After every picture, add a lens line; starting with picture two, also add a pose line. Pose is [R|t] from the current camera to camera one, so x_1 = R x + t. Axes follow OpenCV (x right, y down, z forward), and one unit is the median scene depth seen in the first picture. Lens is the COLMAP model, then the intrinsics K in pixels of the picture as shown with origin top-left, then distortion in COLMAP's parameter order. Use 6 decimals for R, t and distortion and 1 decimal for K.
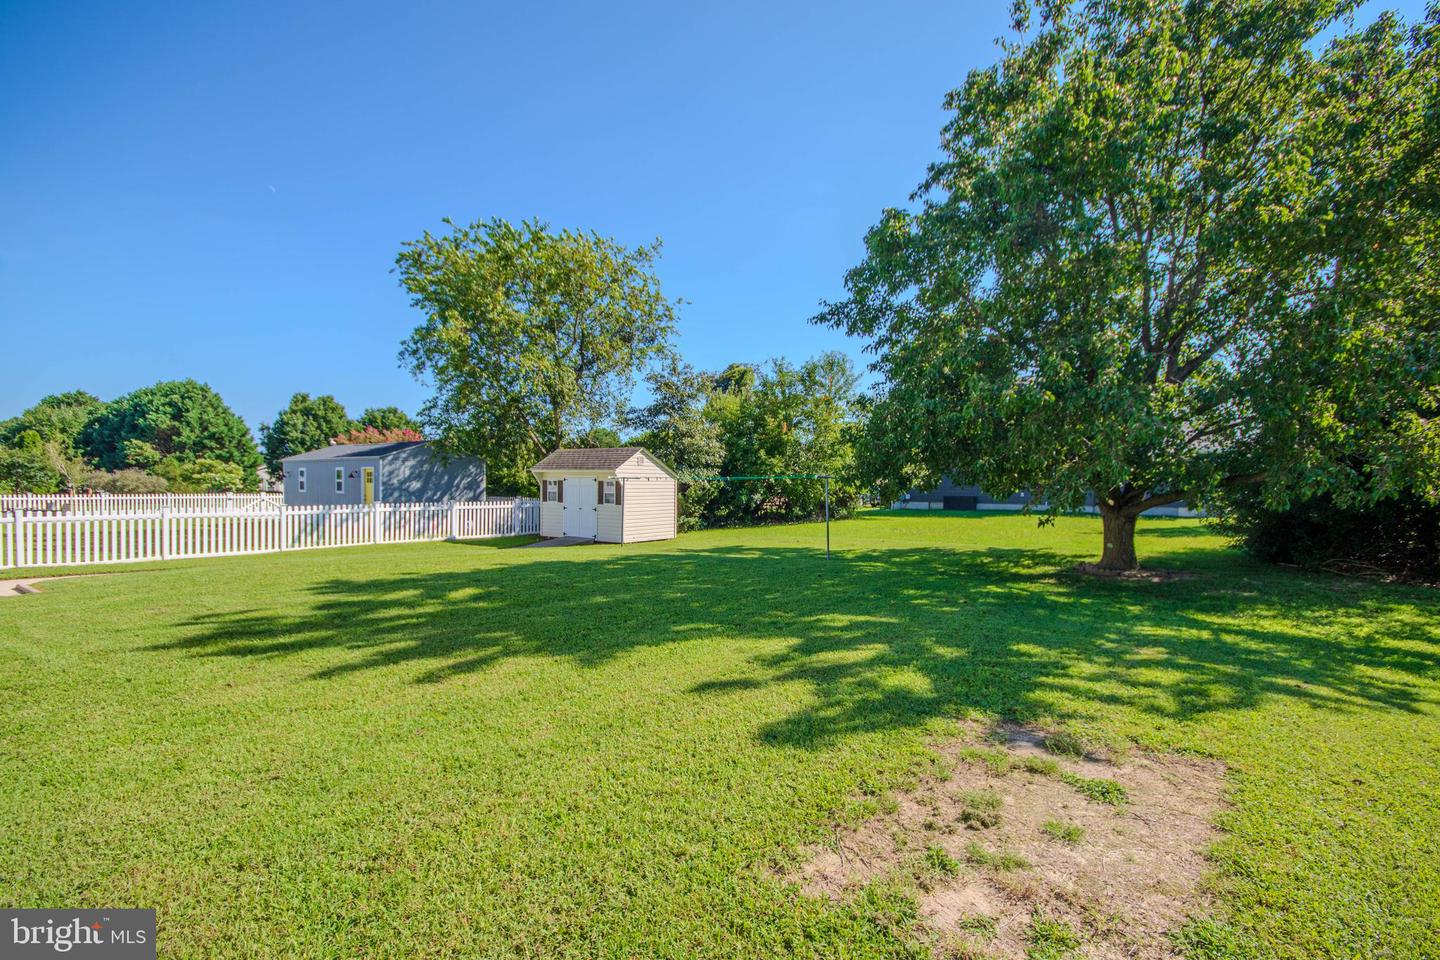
lens RADIAL K [[671.6, 0, 722.7], [0, 671.6, 499.5], [0, 0, 1]] dist [0.023912, -0.019634]
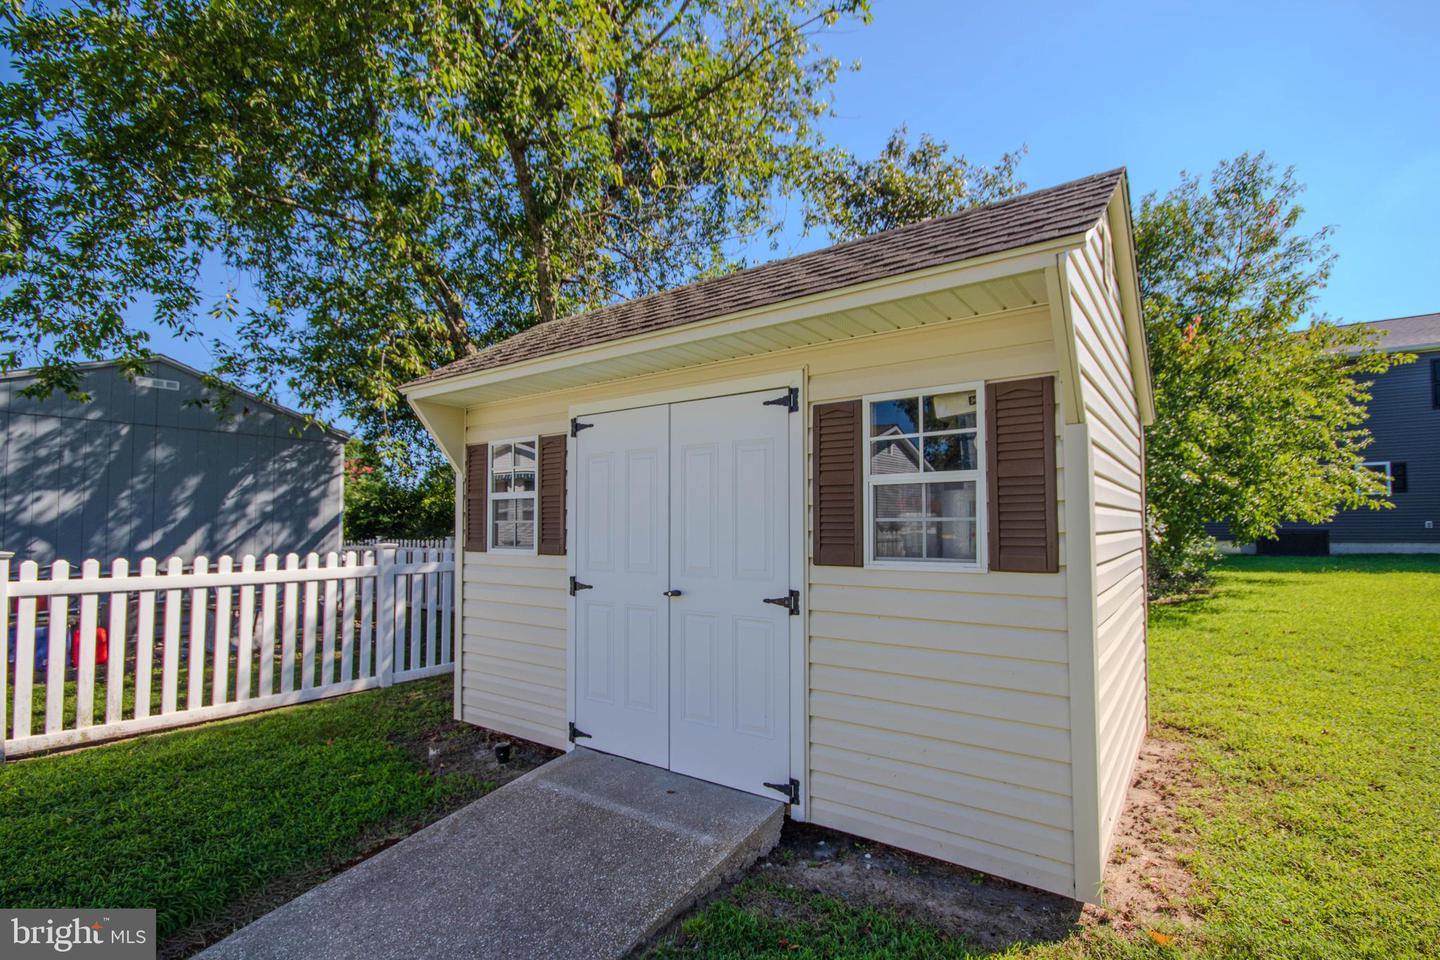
lens RADIAL K [[671.6, 0, 722.7], [0, 671.6, 499.5], [0, 0, 1]] dist [0.023912, -0.019634]
pose [[0.999764, -0.014485, 0.016194, -0.177234], [0.015574, 0.997477, -0.069261, 0.002070], [-0.015150, 0.069497, 0.997467, 0.731213]]
